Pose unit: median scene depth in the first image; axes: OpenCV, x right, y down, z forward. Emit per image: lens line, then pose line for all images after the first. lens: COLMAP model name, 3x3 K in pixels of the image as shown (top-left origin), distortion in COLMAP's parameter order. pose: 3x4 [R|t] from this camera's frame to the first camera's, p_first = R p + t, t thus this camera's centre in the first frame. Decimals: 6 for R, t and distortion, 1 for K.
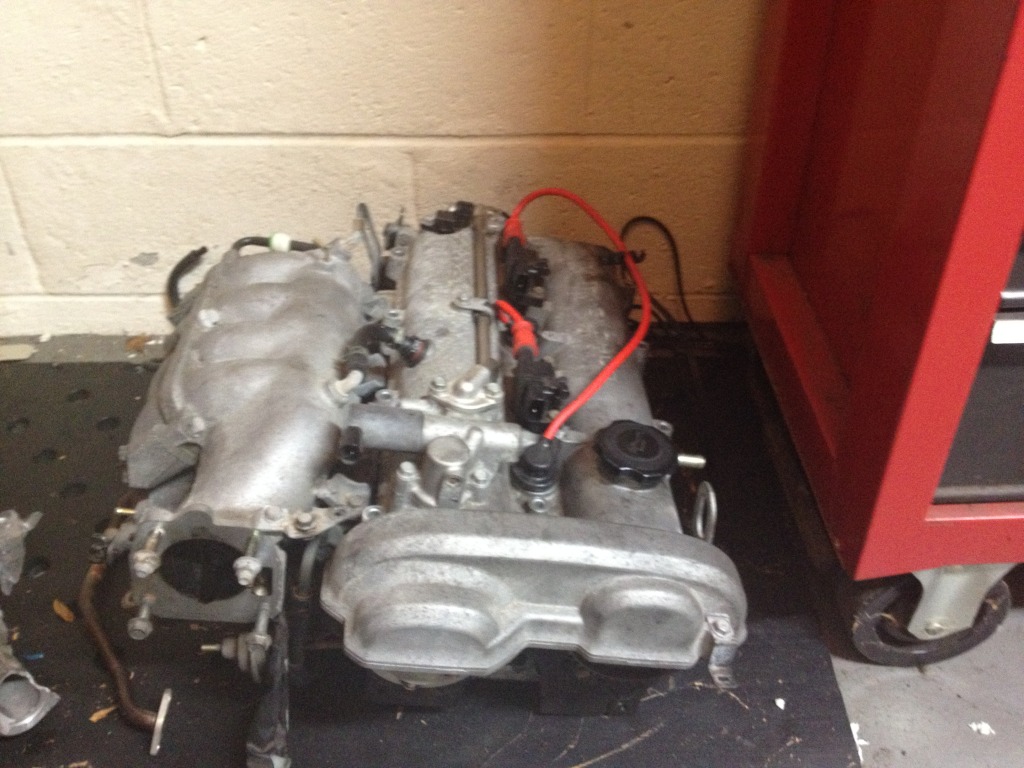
lens RADIAL K [[987.7, 0, 520.8], [0, 987.7, 376.1], [0, 0, 1]] dist [0.153756, -0.340856]
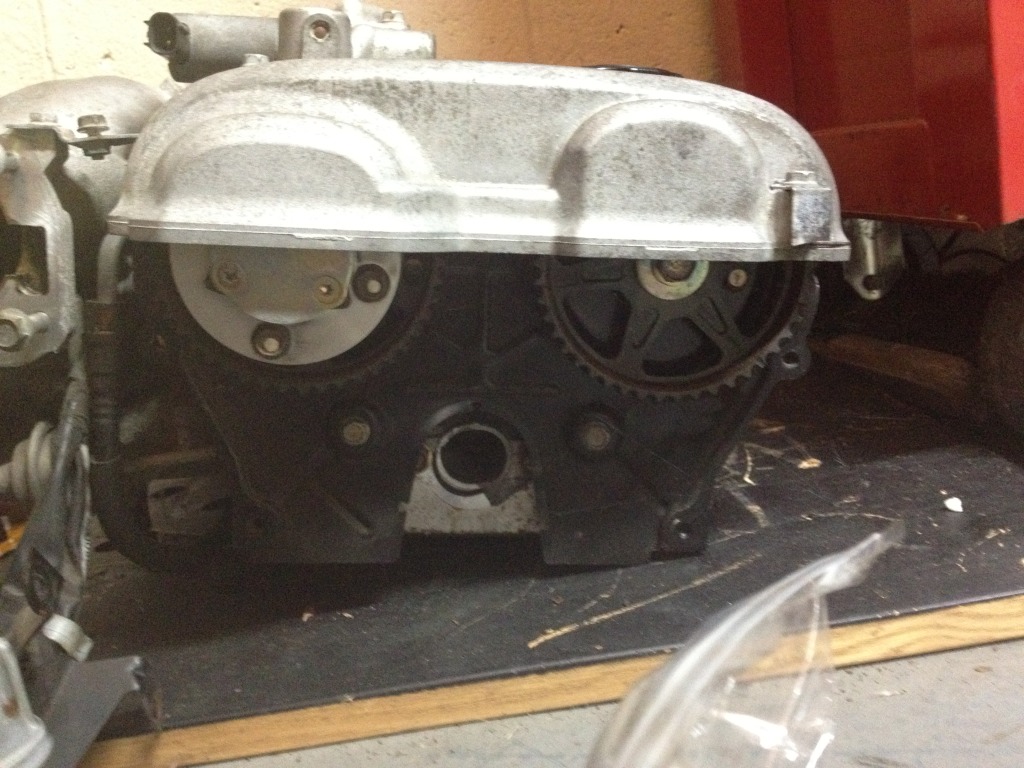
lens RADIAL K [[977.7, 0, 516.6], [0, 977.7, 385.7], [0, 0, 1]] dist [0.181310, -0.400196]
pose [[0.989499, -0.144353, -0.007354, 0.023046], [0.126497, 0.889468, -0.439141, 0.502219], [0.069932, 0.433599, 0.898388, 0.447471]]
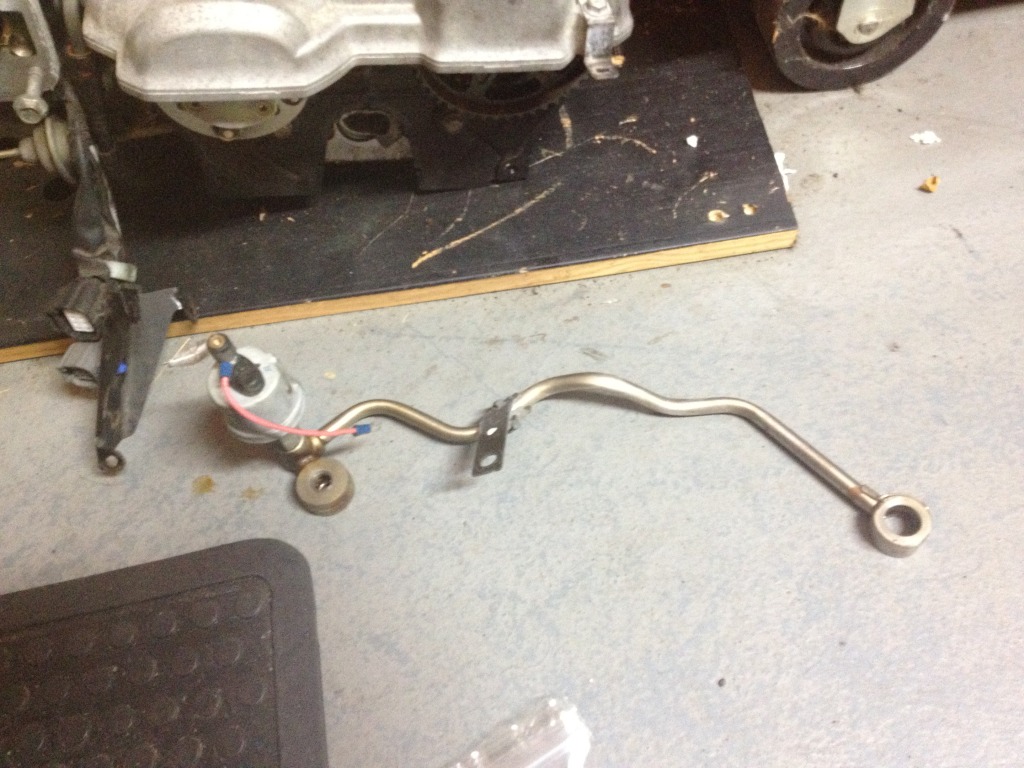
lens RADIAL K [[977.7, 0, 516.6], [0, 977.7, 385.7], [0, 0, 1]] dist [0.181310, -0.400196]
pose [[0.989796, -0.142314, -0.007100, 0.086391], [0.136175, 0.930082, 0.341179, 0.217037], [-0.041951, -0.338665, 0.939971, 0.130442]]
